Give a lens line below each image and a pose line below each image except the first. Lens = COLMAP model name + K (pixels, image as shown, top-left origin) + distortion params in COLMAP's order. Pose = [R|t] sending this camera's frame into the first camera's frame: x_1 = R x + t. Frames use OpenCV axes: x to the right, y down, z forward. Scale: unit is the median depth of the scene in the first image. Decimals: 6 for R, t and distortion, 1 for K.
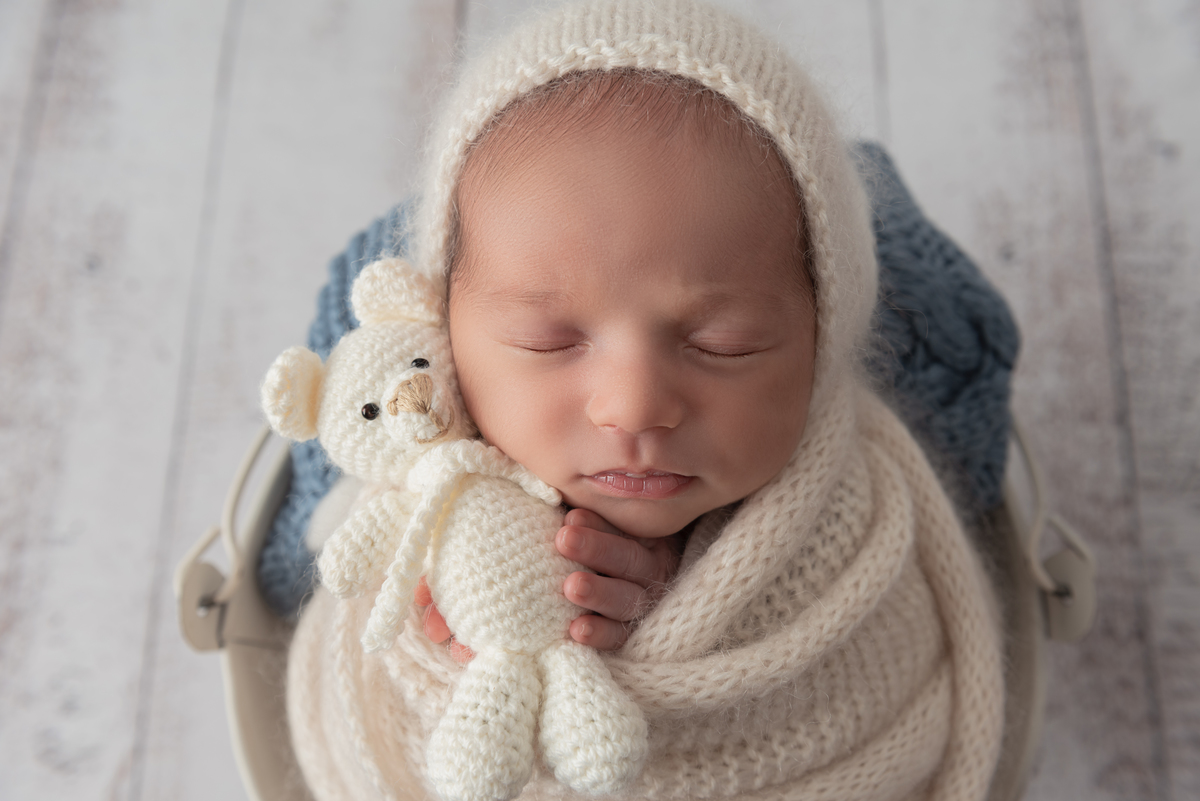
lens RADIAL K [[1043.4, 0, 593.2], [0, 1043.4, 375.6], [0, 0, 1]] dist [0.024482, 0.005669]
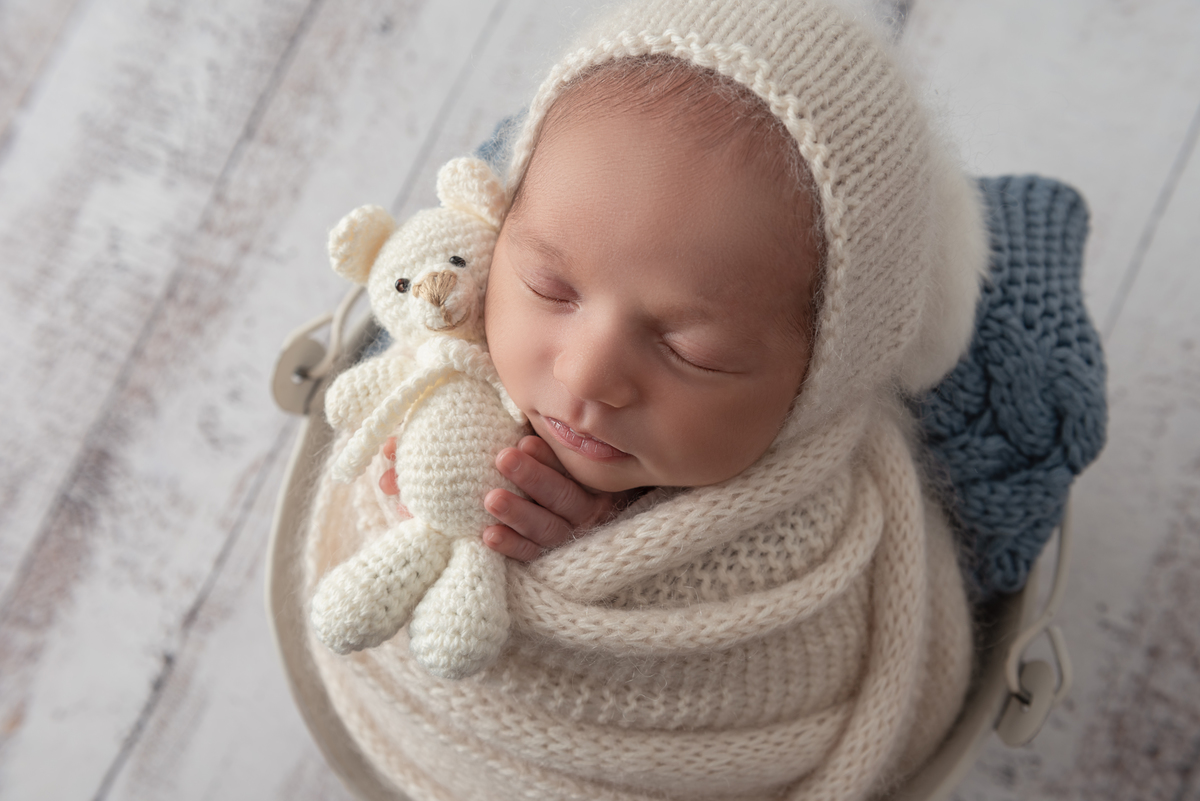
lens RADIAL K [[1043.4, 0, 593.2], [0, 1043.4, 375.6], [0, 0, 1]] dist [0.024482, 0.005669]
pose [[0.896541, 0.388093, -0.213538, 0.254884], [-0.351613, 0.916702, 0.189802, -0.165722], [0.269412, -0.095082, 0.958320, -0.039881]]
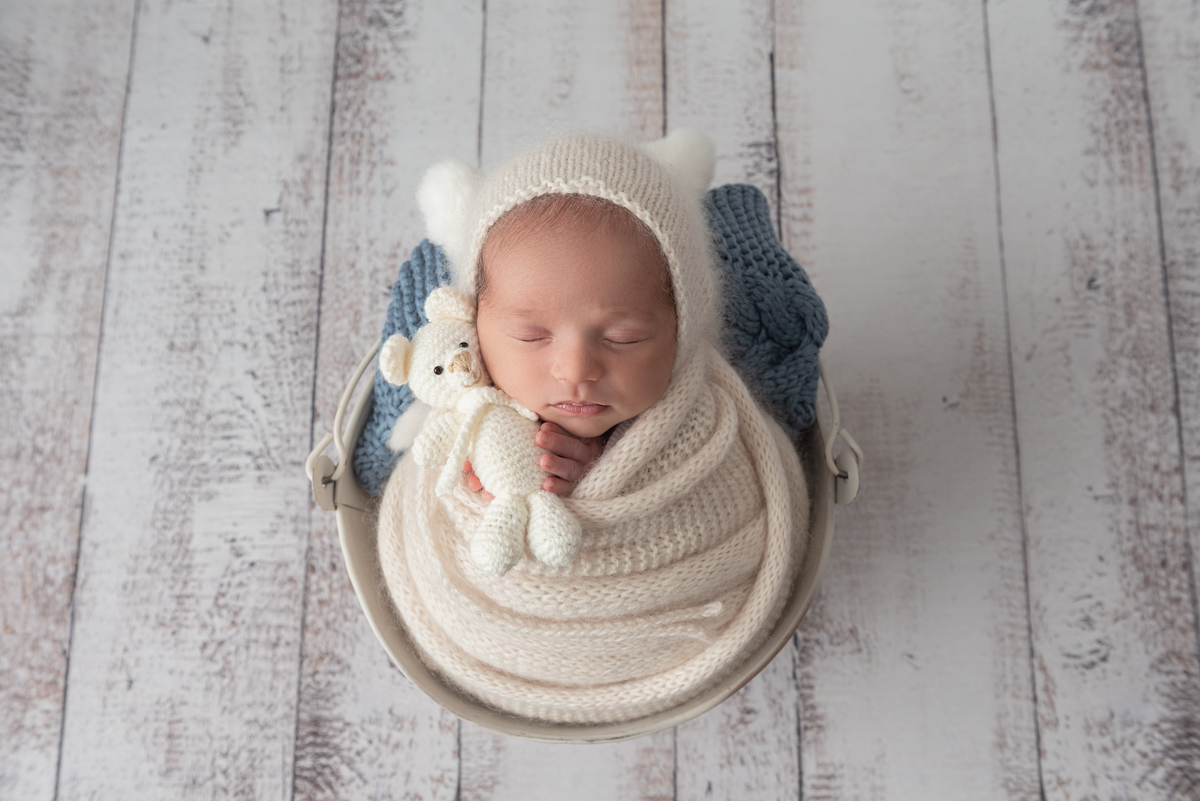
lens RADIAL K [[1043.4, 0, 593.2], [0, 1043.4, 375.6], [0, 0, 1]] dist [0.024482, 0.005669]
pose [[0.999976, 0.005146, -0.004592, 0.076431], [-0.004827, 0.997746, 0.066925, -0.085064], [0.004926, -0.066901, 0.997747, -0.895283]]
